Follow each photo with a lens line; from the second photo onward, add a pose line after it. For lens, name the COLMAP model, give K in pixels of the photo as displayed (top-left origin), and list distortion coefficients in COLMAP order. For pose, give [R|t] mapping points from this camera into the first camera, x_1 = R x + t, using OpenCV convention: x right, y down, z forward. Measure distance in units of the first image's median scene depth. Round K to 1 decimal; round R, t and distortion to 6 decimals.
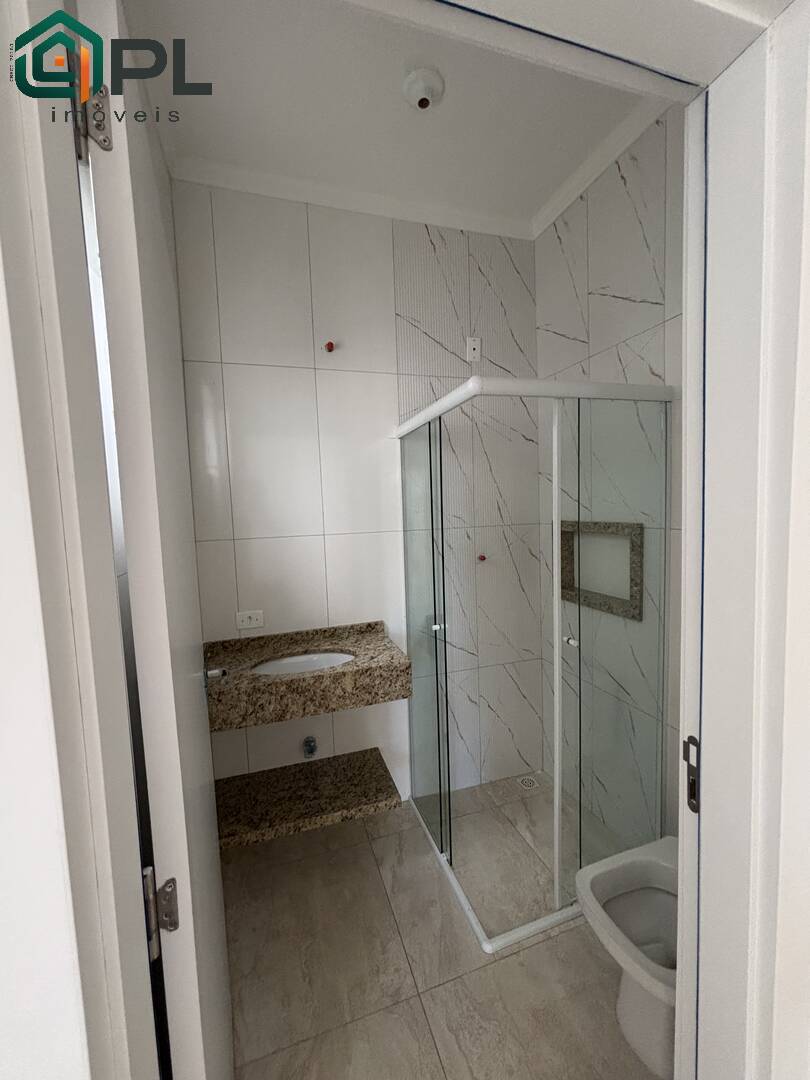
lens RADIAL K [[443.0, 0, 405.0], [0, 443.0, 540.0], [0, 0, 1]] dist [-0.000579, -0.000168]
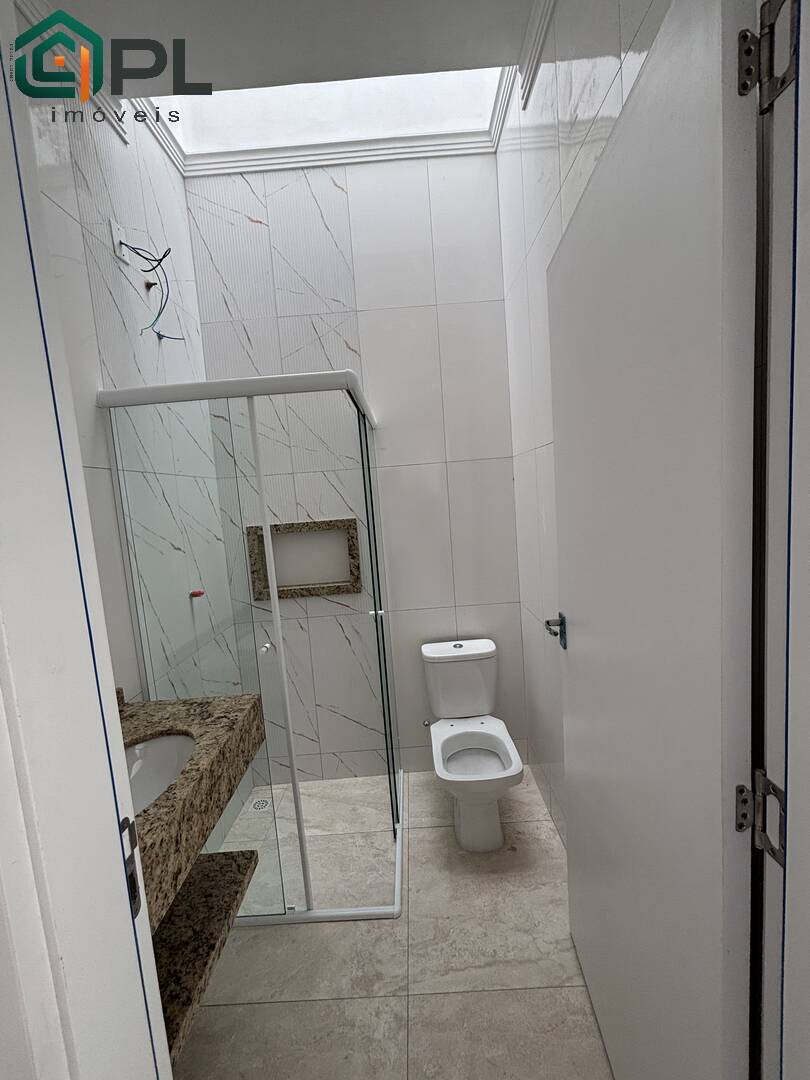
lens RADIAL K [[443.0, 0, 405.0], [0, 443.0, 540.0], [0, 0, 1]] dist [-0.000579, -0.000168]
pose [[0.316637, -0.084193, 0.944803, -0.728521], [0.142649, 0.988952, 0.040320, -0.007107], [-0.937759, 0.122008, 0.325149, 0.509779]]
